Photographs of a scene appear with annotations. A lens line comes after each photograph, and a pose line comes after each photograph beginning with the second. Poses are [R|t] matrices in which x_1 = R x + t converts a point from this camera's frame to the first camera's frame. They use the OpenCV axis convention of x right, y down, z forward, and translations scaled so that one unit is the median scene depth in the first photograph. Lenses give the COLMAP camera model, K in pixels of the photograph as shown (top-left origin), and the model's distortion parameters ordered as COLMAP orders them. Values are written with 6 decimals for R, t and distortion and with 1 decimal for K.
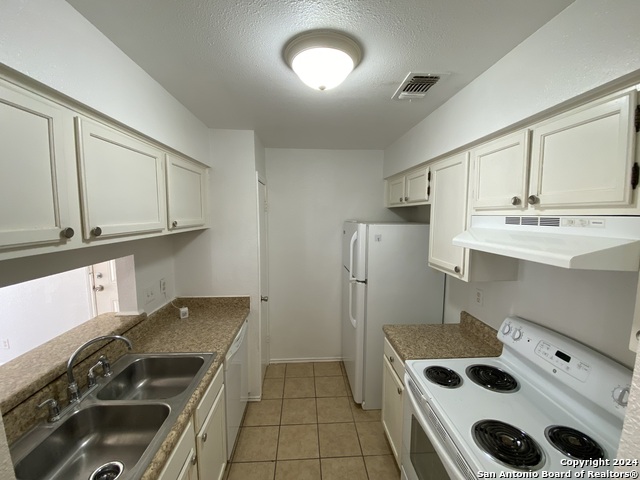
lens RADIAL K [[258.8, 0, 318.6], [0, 258.8, 240.7], [0, 0, 1]] dist [0.017039, -0.017141]
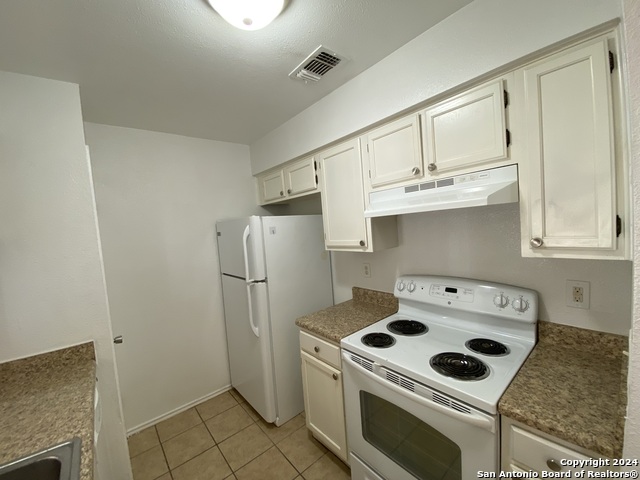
lens RADIAL K [[258.8, 0, 317.5], [0, 258.8, 240.3], [0, 0, 1]] dist [0.017039, -0.017141]
pose [[0.801677, -0.099955, 0.589341, -0.212791], [0.140217, 0.989857, -0.022853, 0.077254], [-0.581079, 0.100957, 0.807561, 0.177161]]
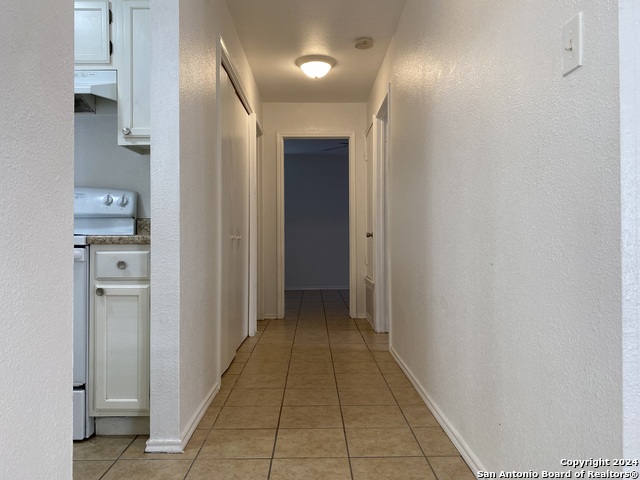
lens RADIAL K [[487.9, 0, 321.6], [0, 487.9, 238.2], [0, 0, 1]] dist [0.015045, -0.013449]
pose [[0.031971, -0.002739, 0.999485, -0.809136], [0.104034, 0.994574, -0.000602, 0.460071], [-0.994060, 0.104000, 0.032082, -0.172814]]
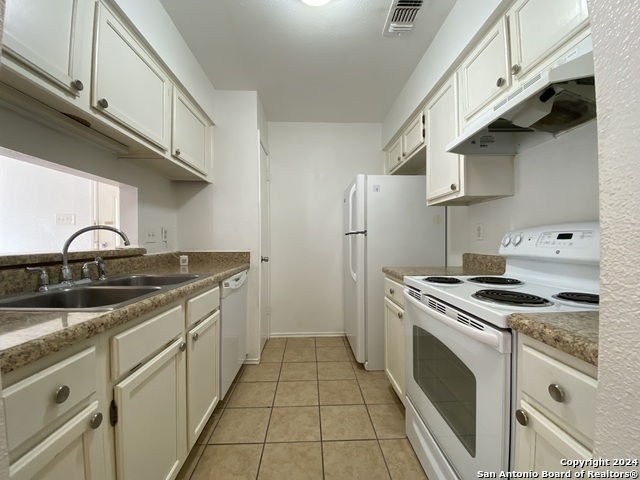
lens RADIAL K [[258.8, 0, 318.7], [0, 258.8, 240.2], [0, 0, 1]] dist [0.017039, -0.017141]
pose [[0.999727, -0.007740, -0.022065, 0.026900], [0.005449, 0.994763, -0.102059, 0.329799], [0.022740, 0.101911, 0.994534, 0.008418]]
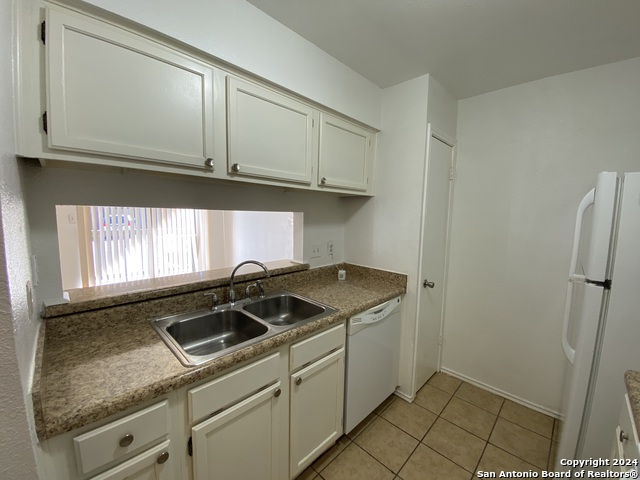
lens RADIAL K [[258.8, 0, 319.6], [0, 258.8, 240.1], [0, 0, 1]] dist [0.017039, -0.017141]
pose [[0.667670, 0.084497, -0.739646, 0.195931], [-0.094922, 0.995091, 0.027993, 0.125562], [0.738381, 0.051519, 0.672413, 0.242486]]
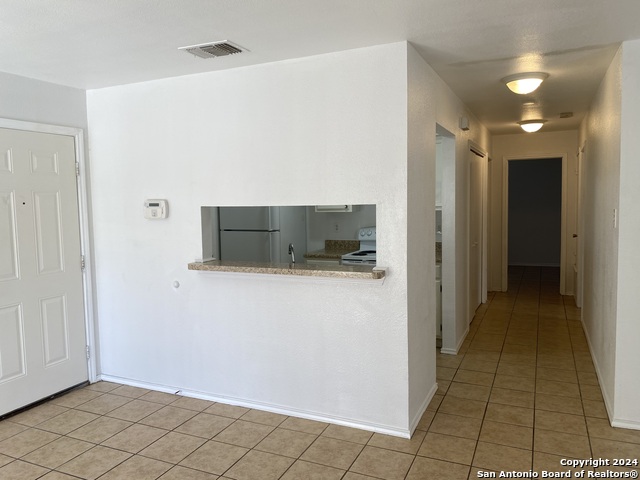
lens RADIAL K [[487.9, 0, 315.4], [0, 487.9, 236.3], [0, 0, 1]] dist [0.015045, -0.013449]
pose [[0.468120, -0.083110, 0.879748, -2.174875], [0.112754, 0.993047, 0.033816, 0.143525], [-0.876442, 0.083365, 0.474236, -0.374906]]
